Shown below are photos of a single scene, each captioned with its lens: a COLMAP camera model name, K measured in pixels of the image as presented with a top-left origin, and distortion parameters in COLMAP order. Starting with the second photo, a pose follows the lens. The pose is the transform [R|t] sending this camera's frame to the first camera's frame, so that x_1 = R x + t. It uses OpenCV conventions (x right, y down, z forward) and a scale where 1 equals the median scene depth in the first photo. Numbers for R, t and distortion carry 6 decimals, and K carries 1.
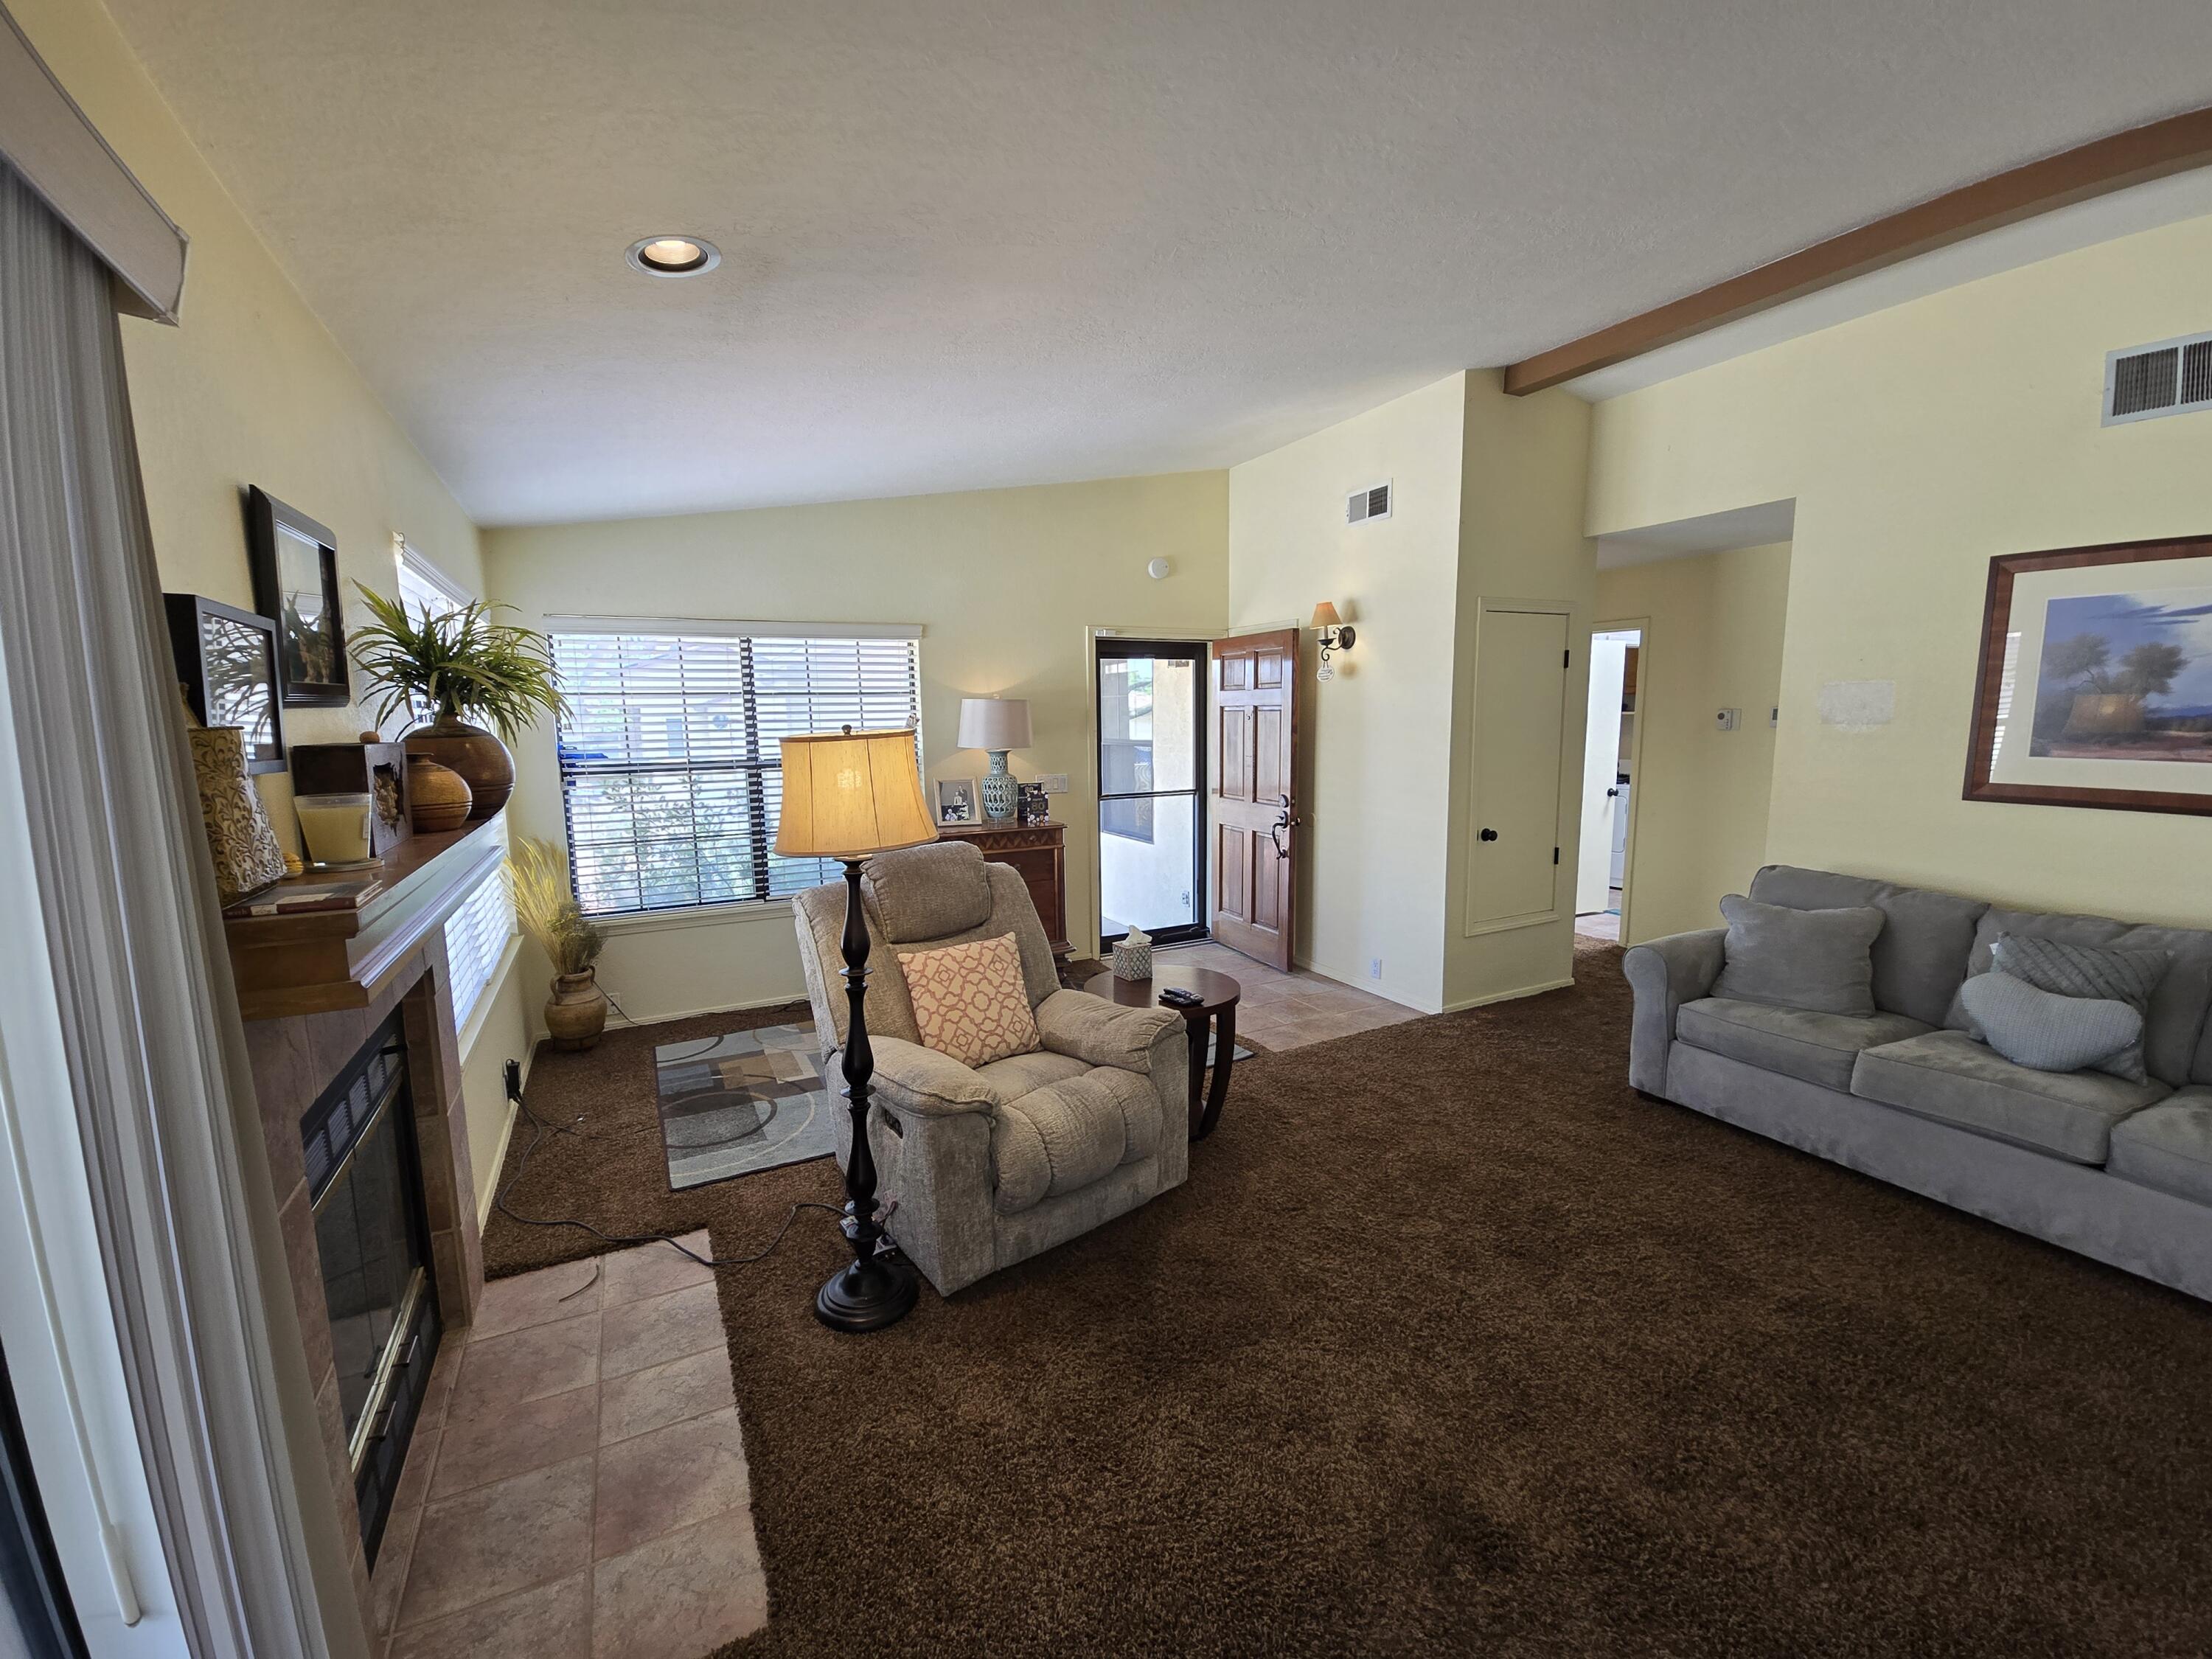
lens RADIAL K [[904.4, 0, 1106.0], [0, 904.4, 829.5], [0, 0, 1]] dist [0.000003, -0.000730]
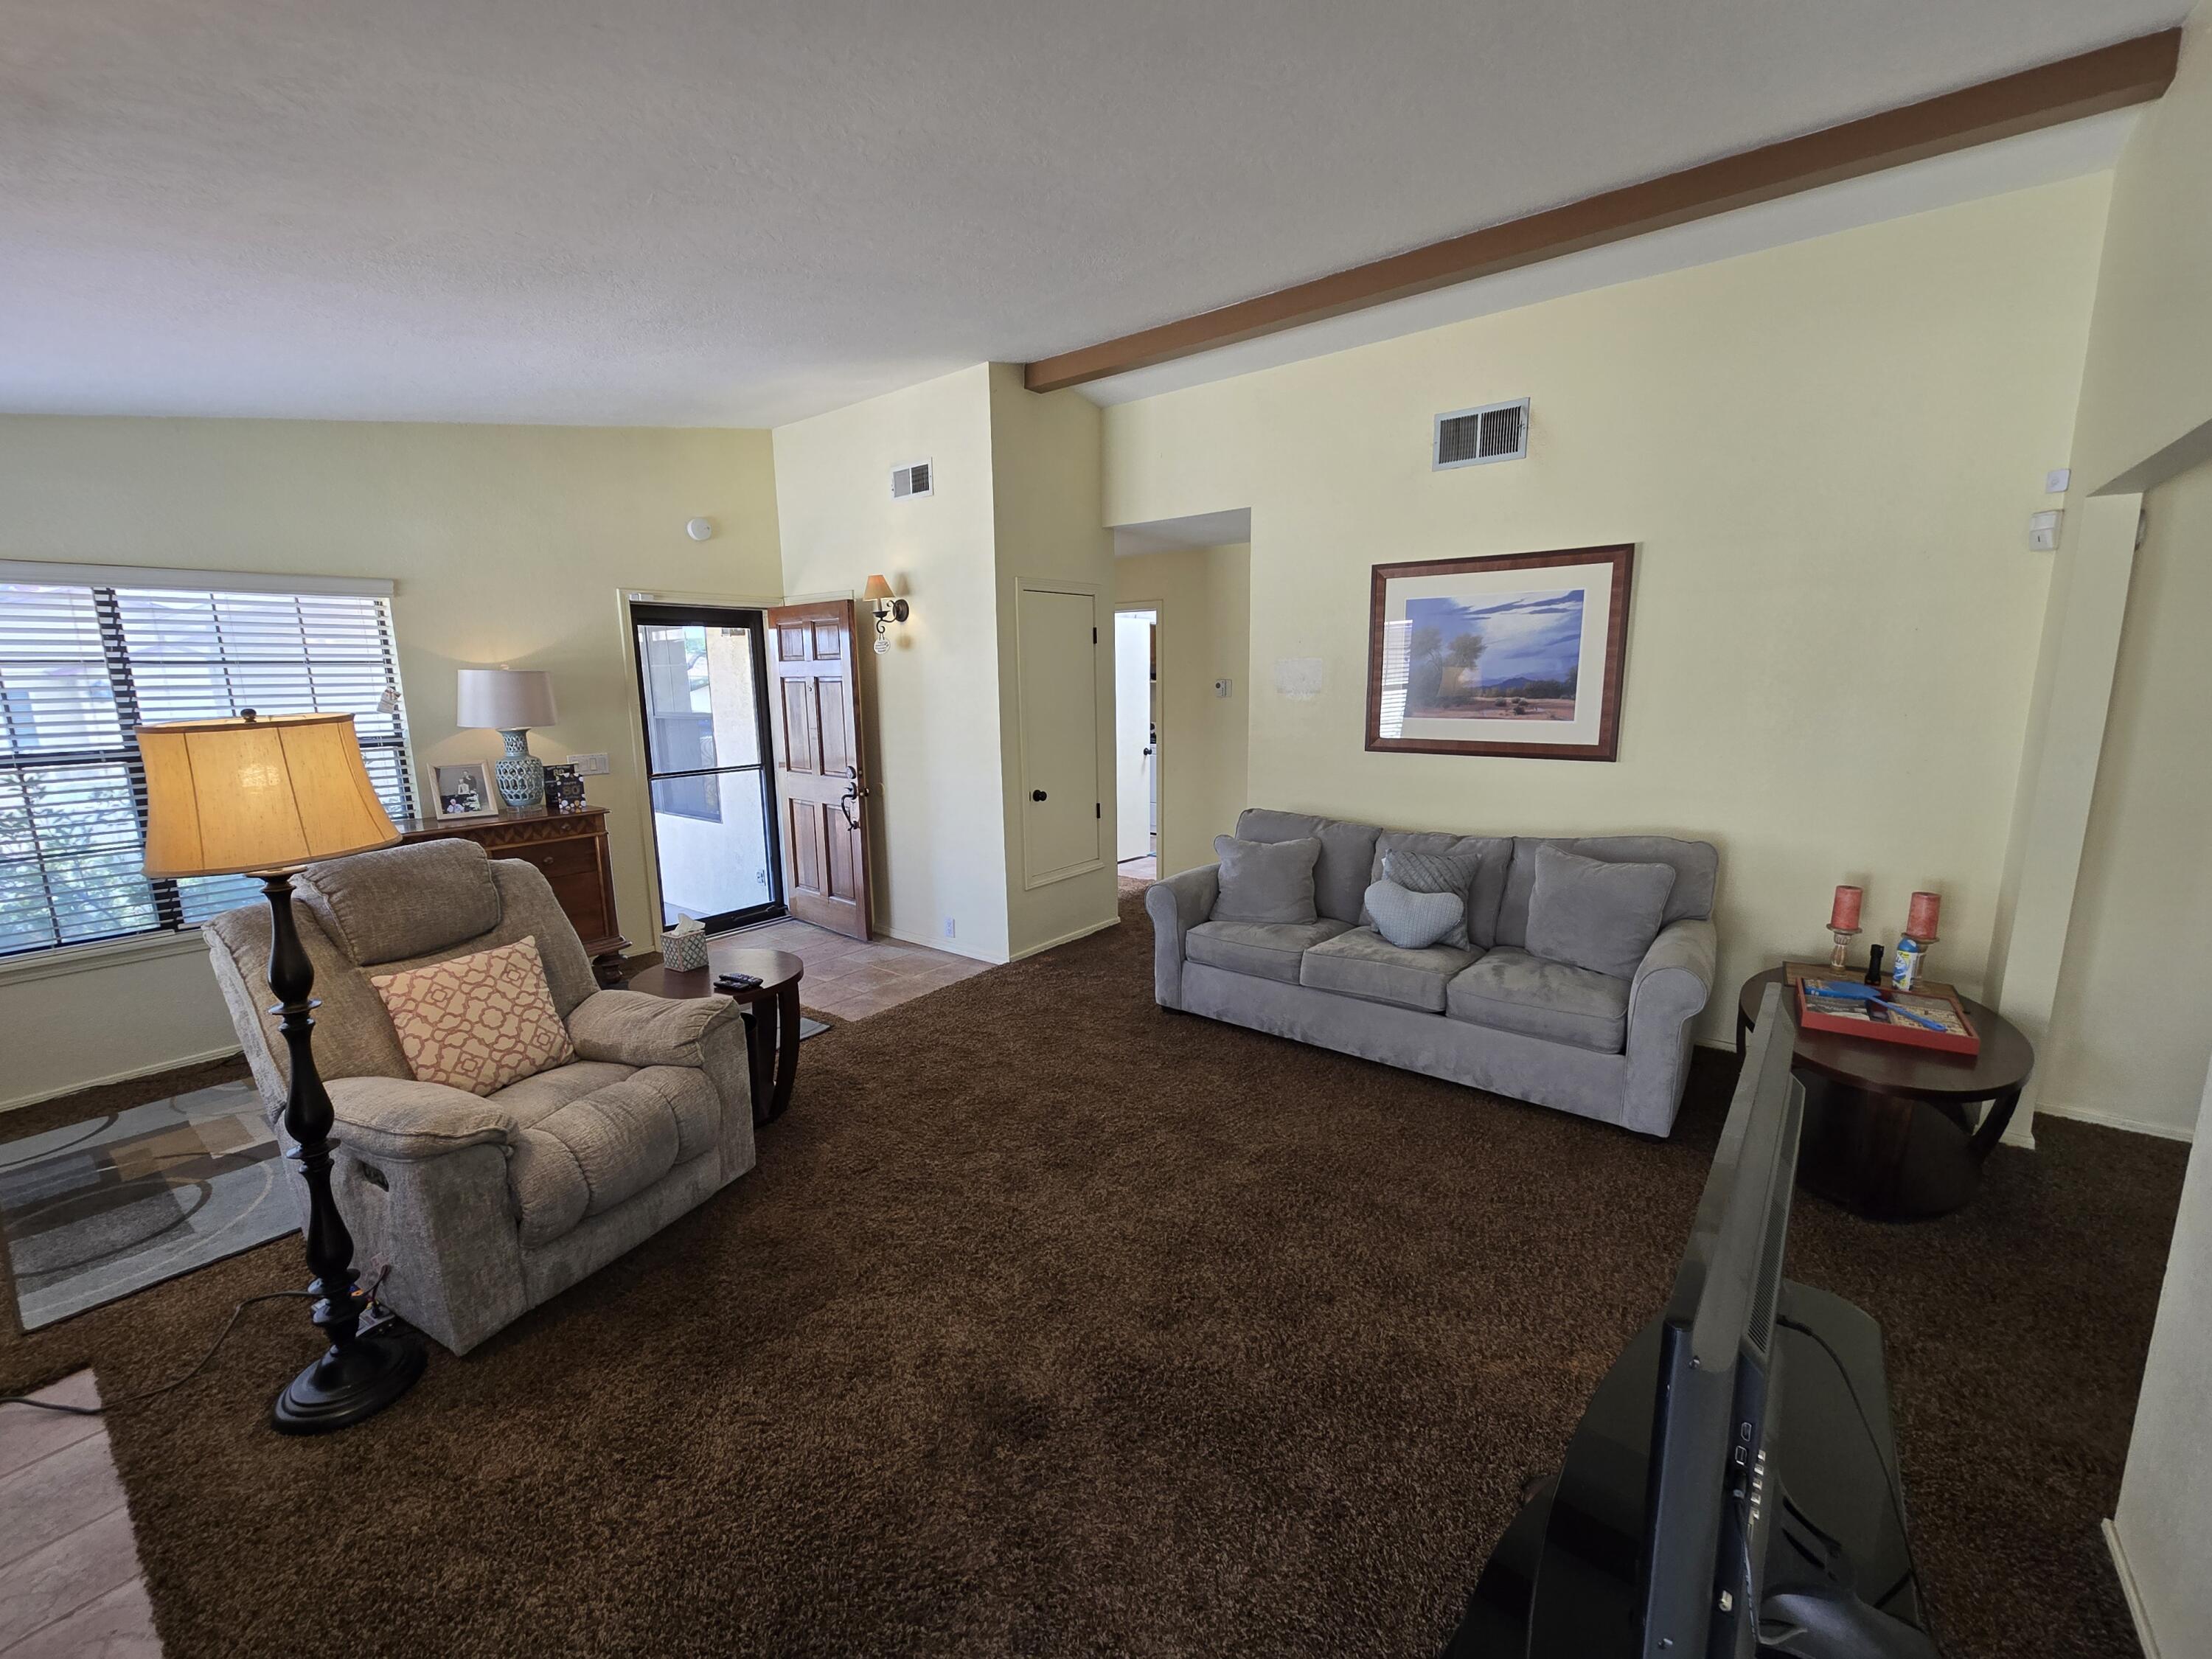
lens RADIAL K [[901.4, 0, 1086.2], [0, 901.4, 826.3], [0, 0, 1]] dist [-0.007149, 0.006242]
pose [[0.911780, -0.067845, 0.405036, 0.046681], [0.054277, 0.997516, 0.044904, -0.004776], [-0.407076, -0.018959, 0.913197, -0.034251]]
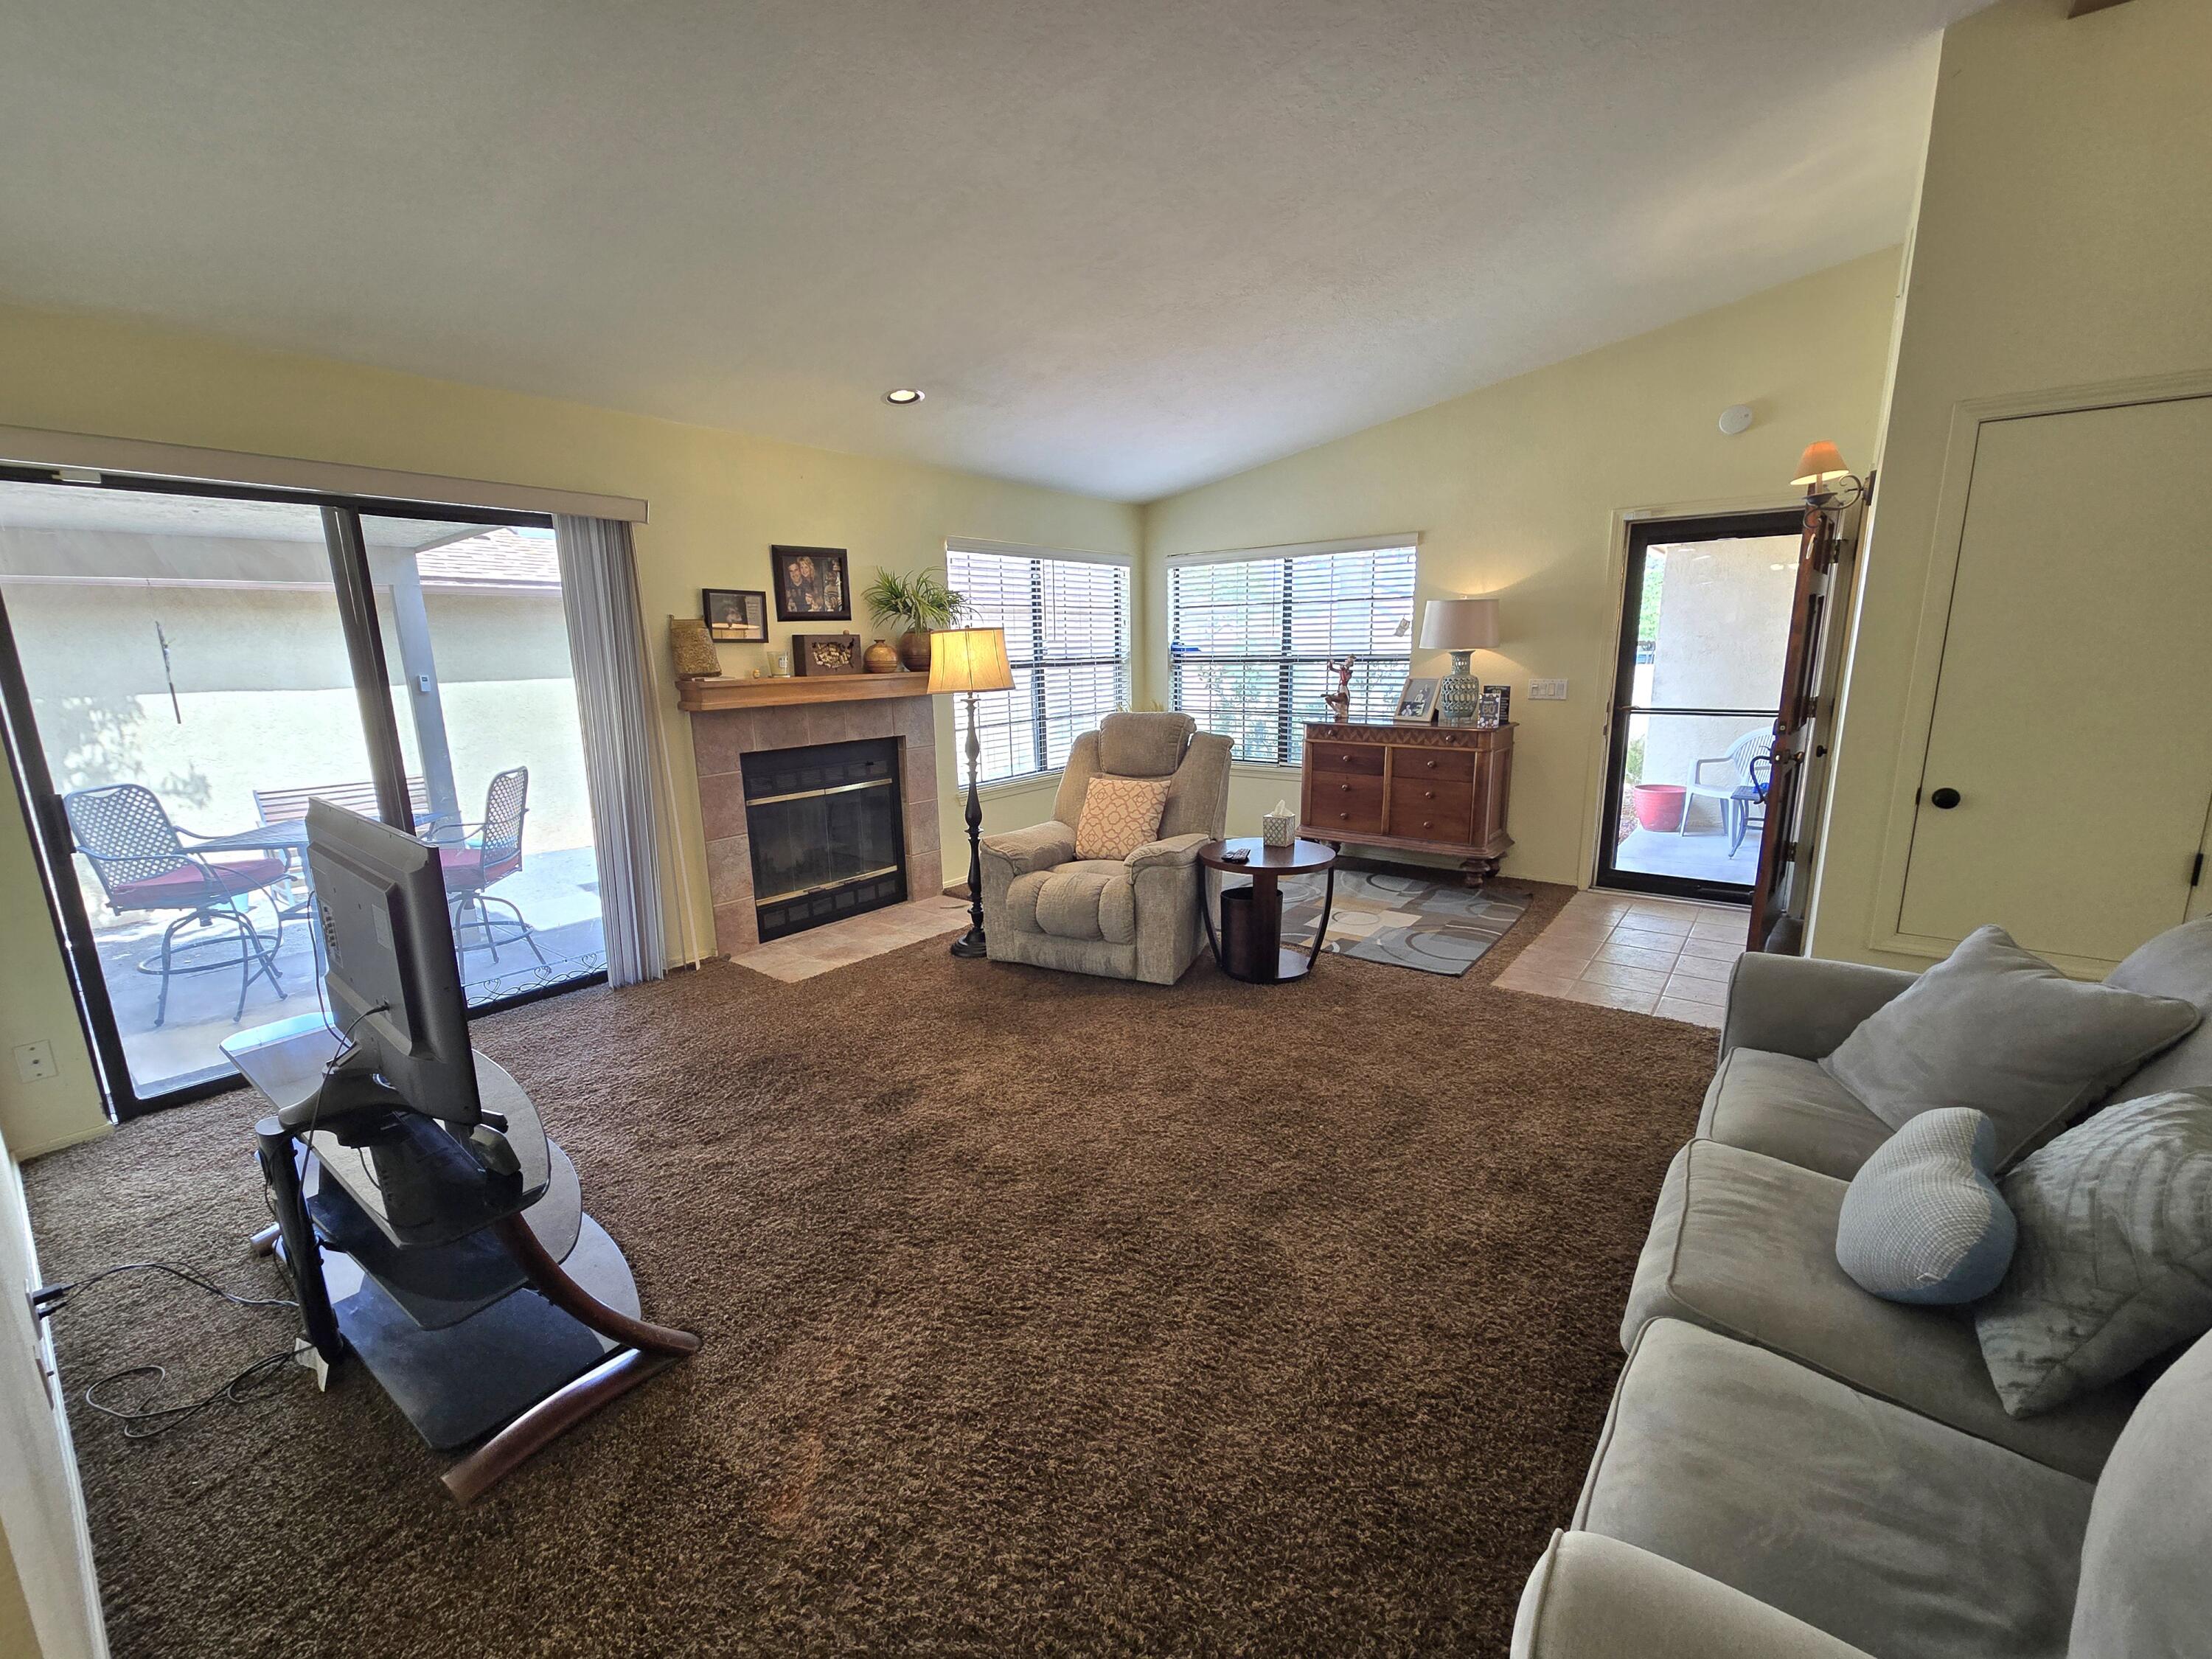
lens RADIAL K [[904.4, 0, 1106.0], [0, 904.4, 829.5], [0, 0, 1]] dist [0.000003, -0.000730]
pose [[0.435677, 0.188310, -0.880185, 1.130136], [-0.099978, 0.981944, 0.160593, -0.024082], [0.894534, 0.018032, 0.446637, 0.336176]]
